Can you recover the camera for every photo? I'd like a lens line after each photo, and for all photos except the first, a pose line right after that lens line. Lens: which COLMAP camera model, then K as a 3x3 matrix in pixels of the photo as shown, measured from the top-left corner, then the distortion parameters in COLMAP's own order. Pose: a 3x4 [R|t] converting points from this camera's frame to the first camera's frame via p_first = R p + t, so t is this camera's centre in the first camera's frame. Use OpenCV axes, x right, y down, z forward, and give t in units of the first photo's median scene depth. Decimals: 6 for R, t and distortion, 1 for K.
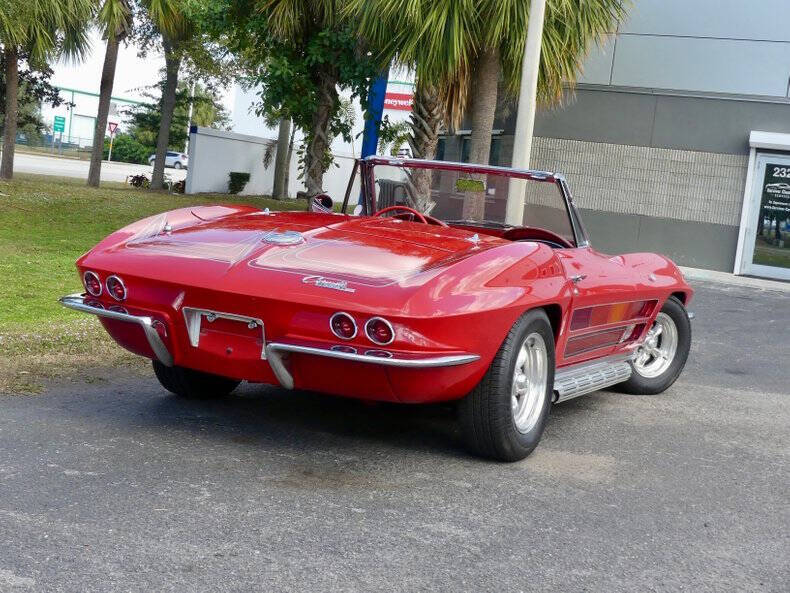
lens RADIAL K [[1214.1, 0, 395.0], [0, 1214.1, 296.5], [0, 0, 1]] dist [0.023746, 0.049053]
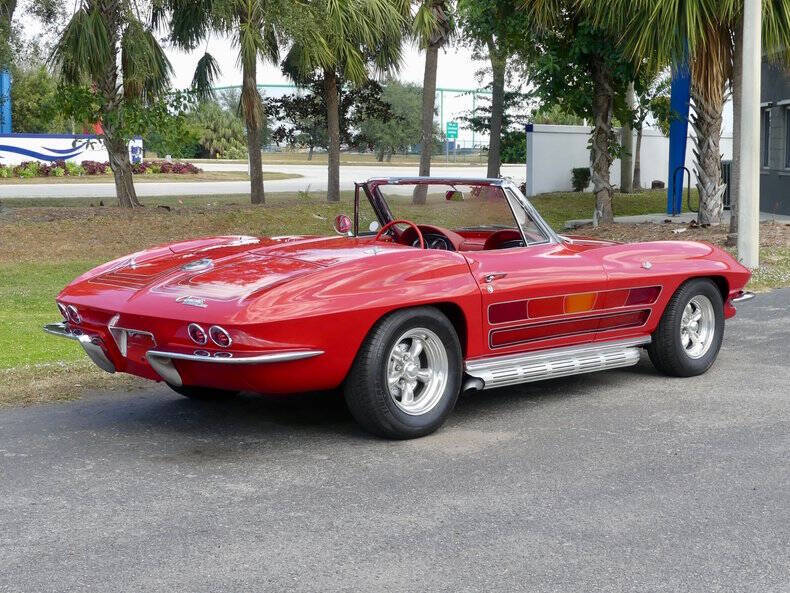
lens RADIAL K [[1351.2, 0, 395.0], [0, 1351.2, 296.5], [0, 0, 1]] dist [0.000577, 0.011735]
pose [[0.940572, -0.073099, -0.331633, 0.097316], [0.072084, 0.997280, -0.015381, 0.003346], [0.331855, -0.009439, 0.943283, -0.041733]]
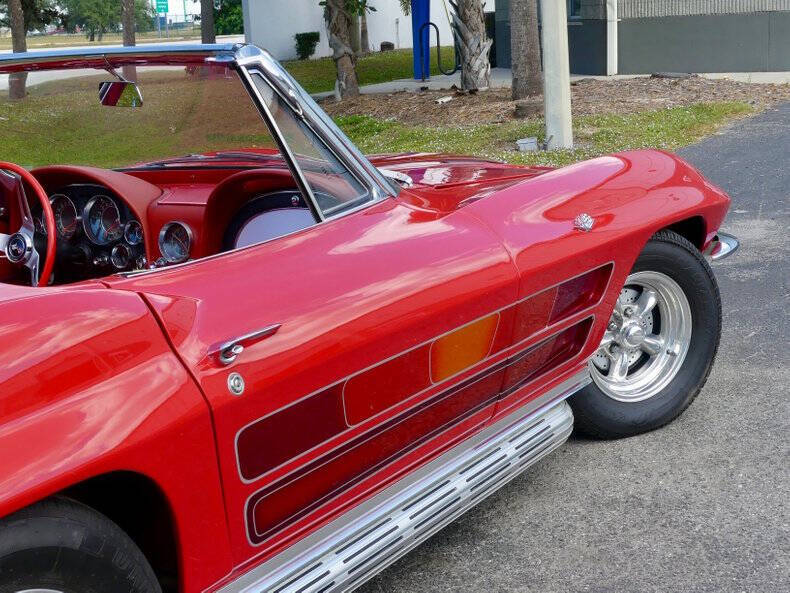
lens RADIAL K [[1284.5, 0, 395.0], [0, 1284.5, 296.5], [0, 0, 1]] dist [-0.031776, 0.219830]
pose [[0.979597, -0.137667, -0.146413, 0.051983], [0.154485, 0.981802, 0.110450, -0.013092], [0.128544, -0.130815, 0.983038, 0.127601]]
